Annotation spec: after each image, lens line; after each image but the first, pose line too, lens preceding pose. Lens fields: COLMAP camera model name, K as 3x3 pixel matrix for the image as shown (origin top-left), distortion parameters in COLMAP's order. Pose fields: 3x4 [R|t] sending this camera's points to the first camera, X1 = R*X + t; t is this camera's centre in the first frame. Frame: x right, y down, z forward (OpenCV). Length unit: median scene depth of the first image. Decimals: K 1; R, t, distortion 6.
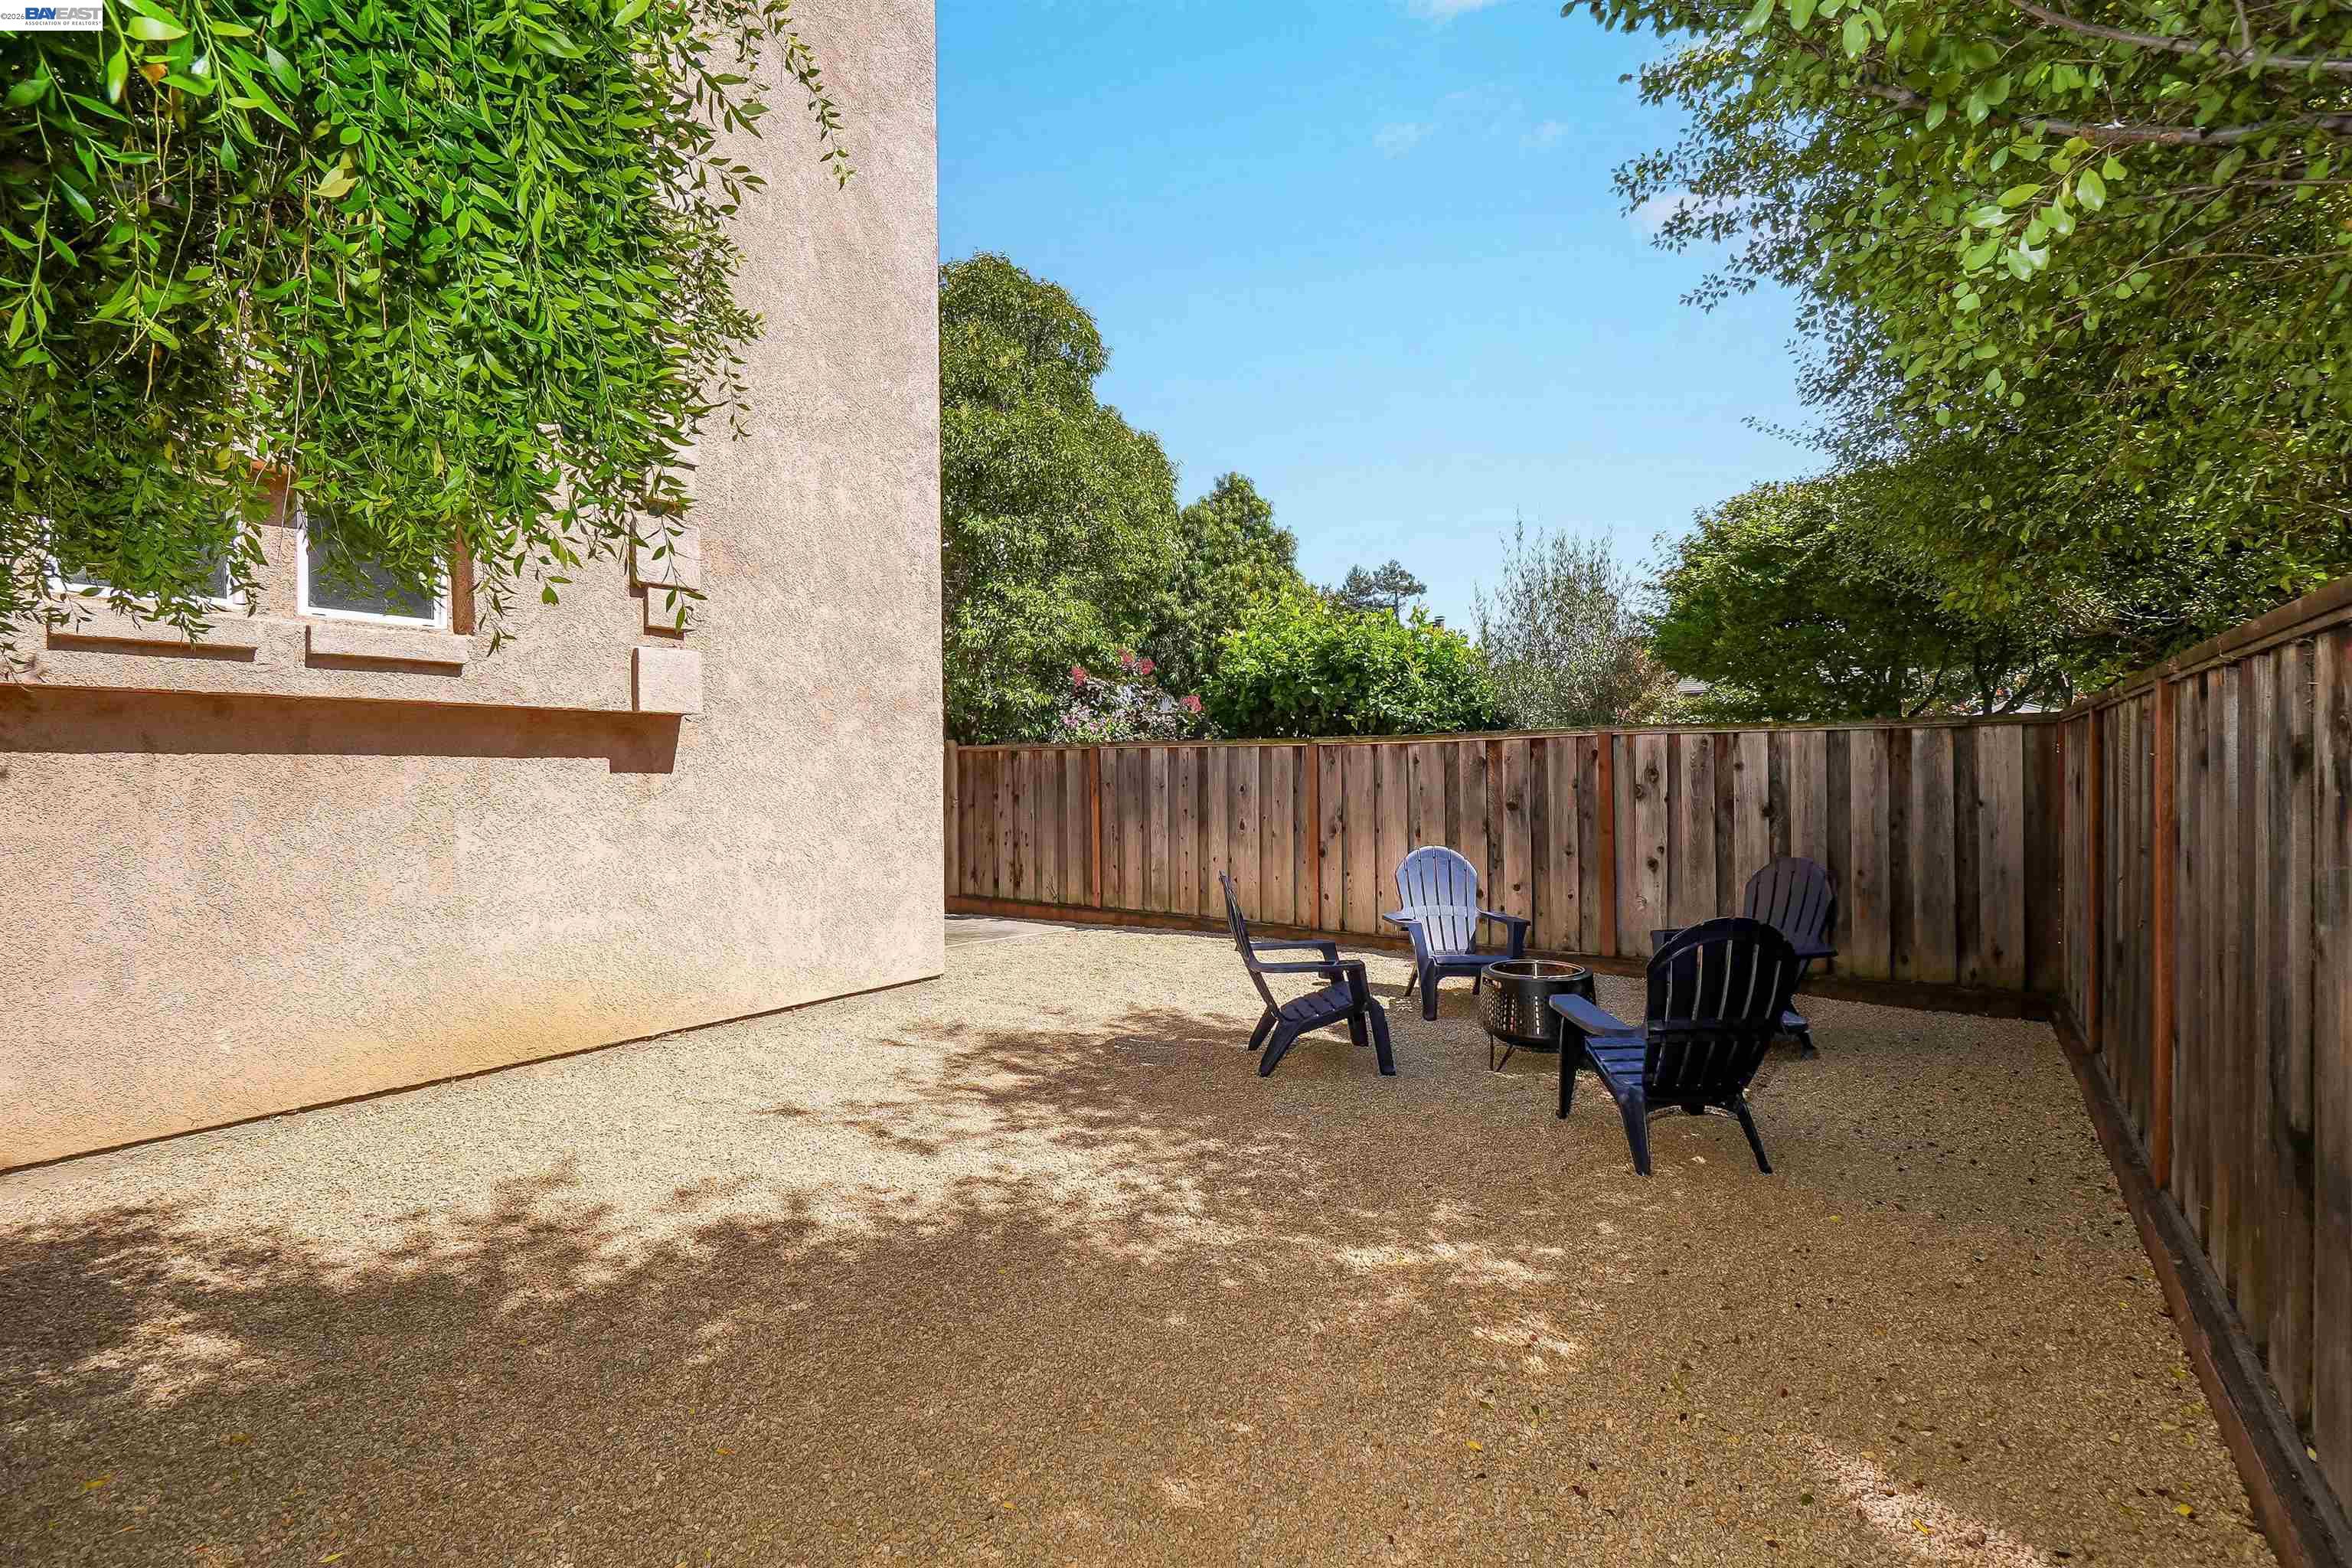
lens RADIAL K [[1009.1, 0, 1176.0], [0, 1009.1, 784.0], [0, 0, 1]] dist [-0.049211, 0.000155]
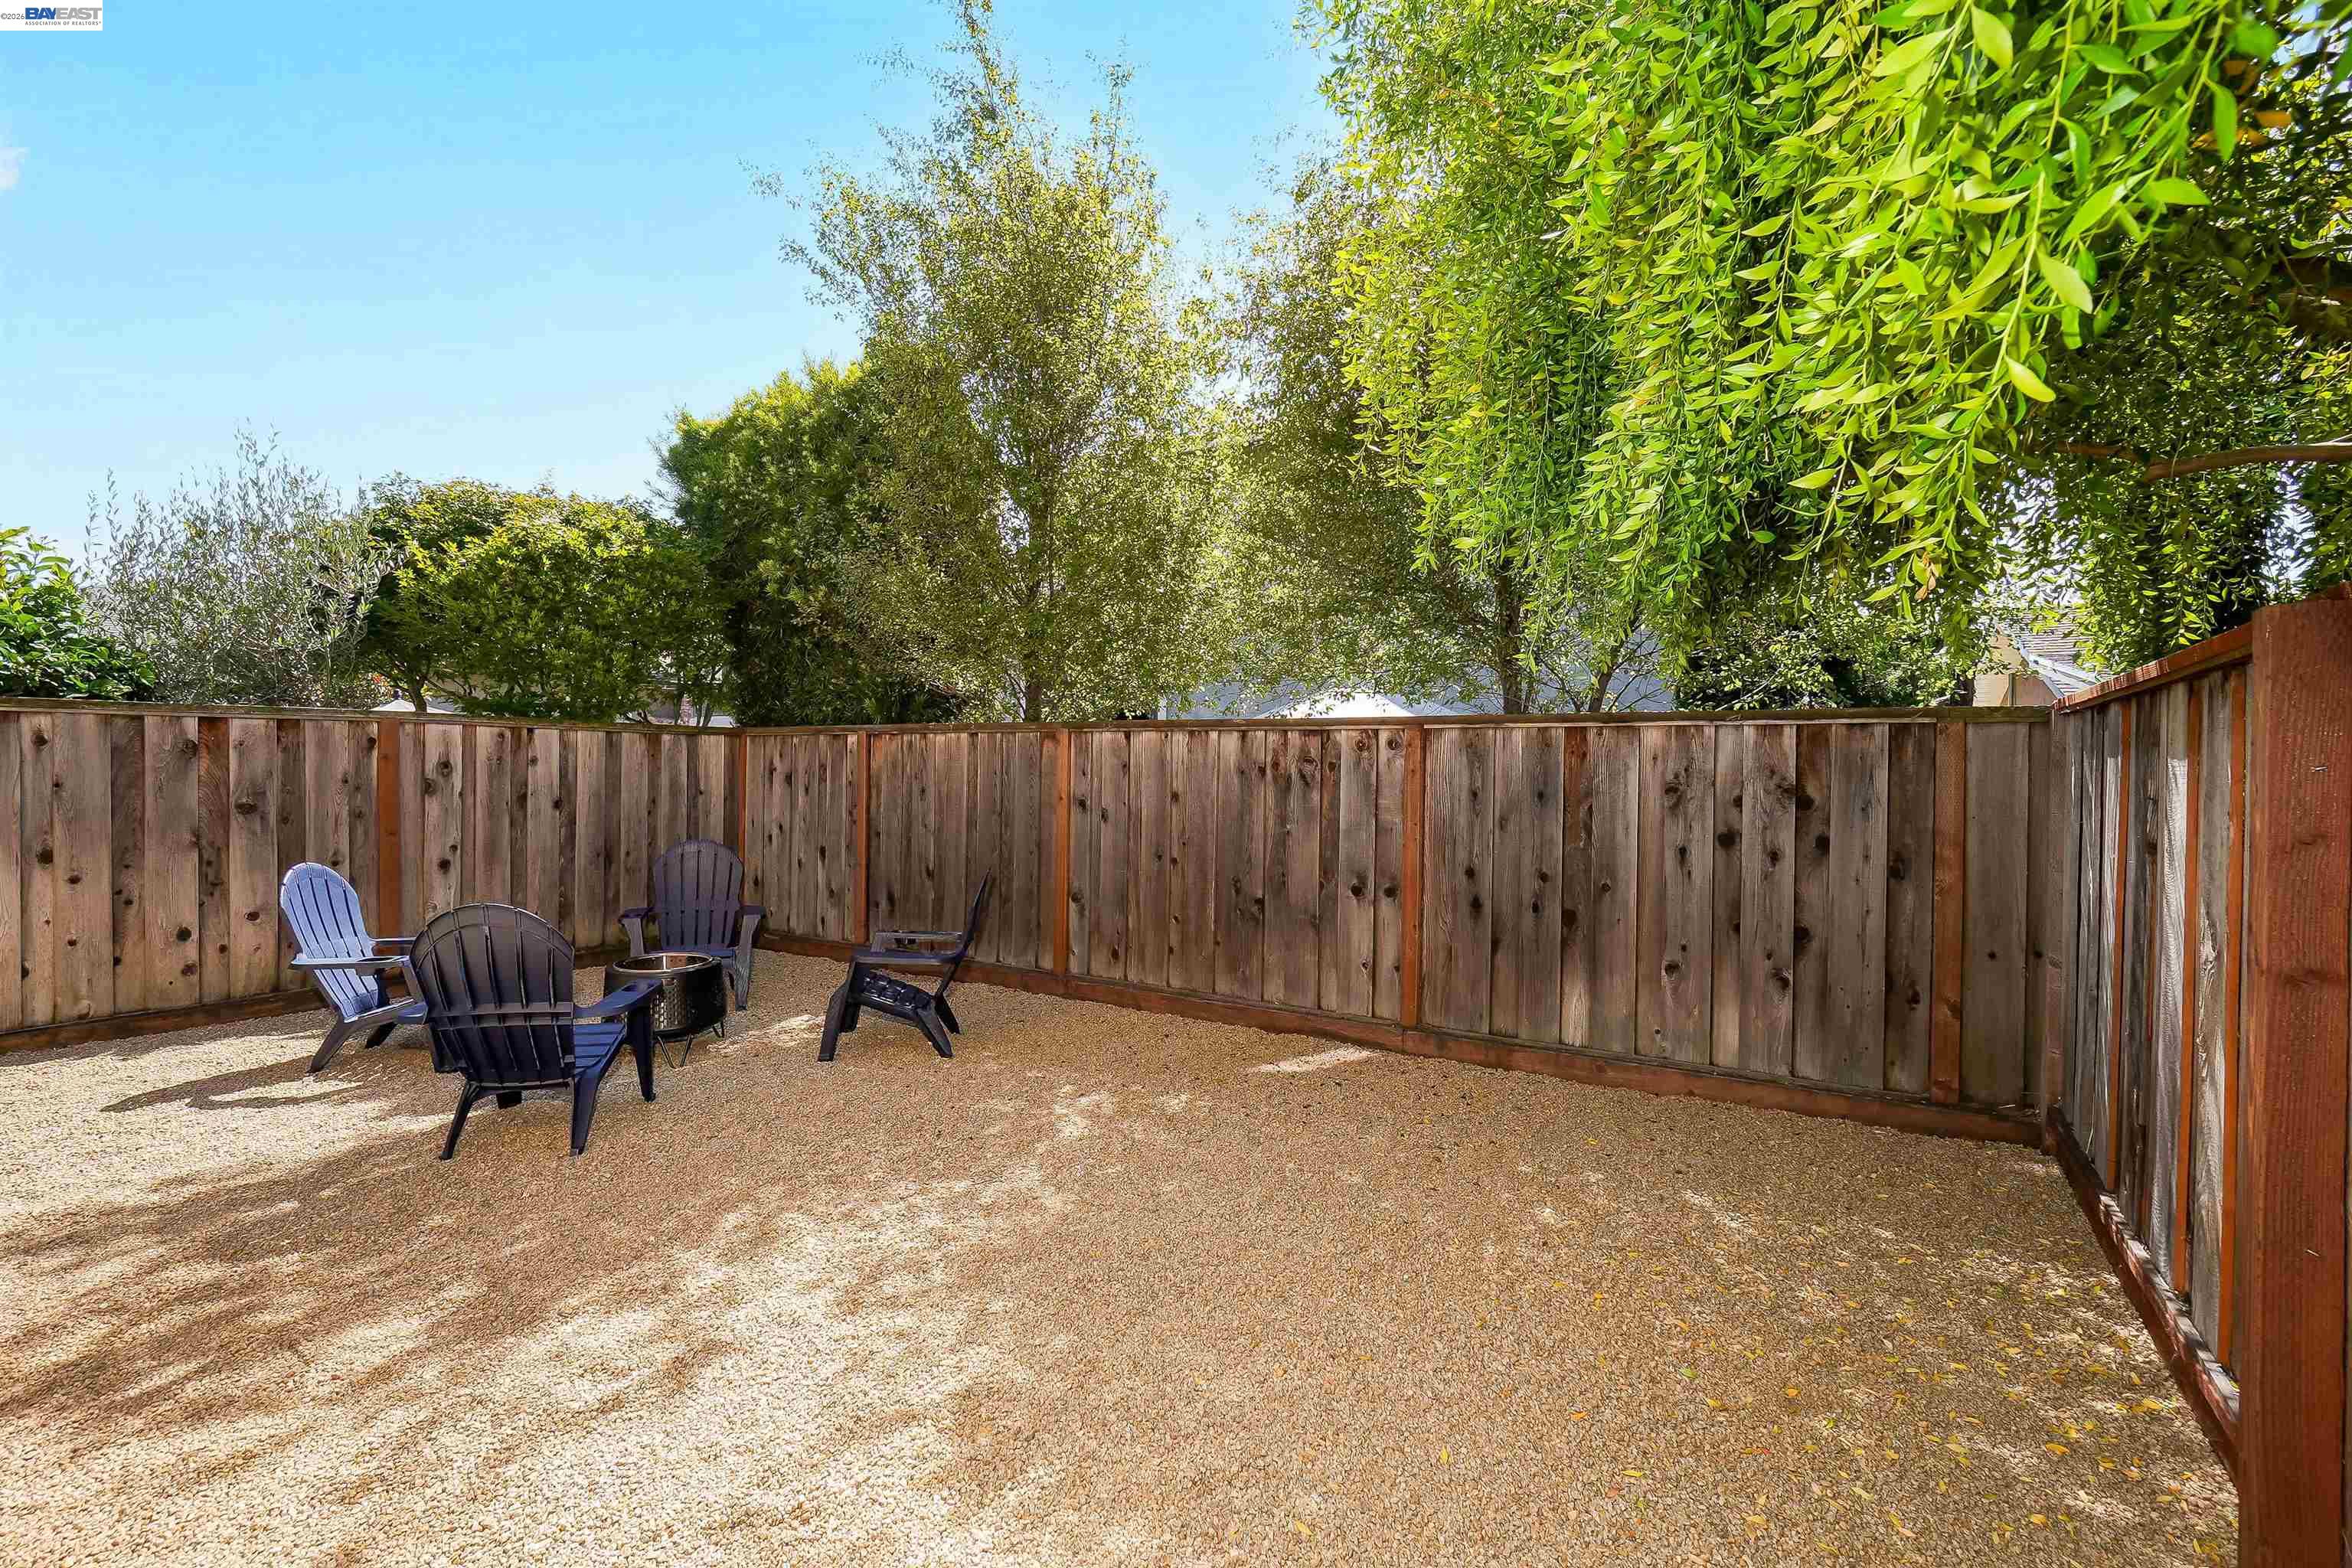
lens RADIAL K [[1047.1, 0, 1157.4], [0, 1047.1, 772.2], [0, 0, 1]] dist [-0.010475, 0.001159]
pose [[-0.094449, -0.002353, 0.995527, -0.577891], [-0.007944, 0.999967, 0.001610, -0.013089], [-0.995498, -0.007756, -0.094465, 0.464571]]
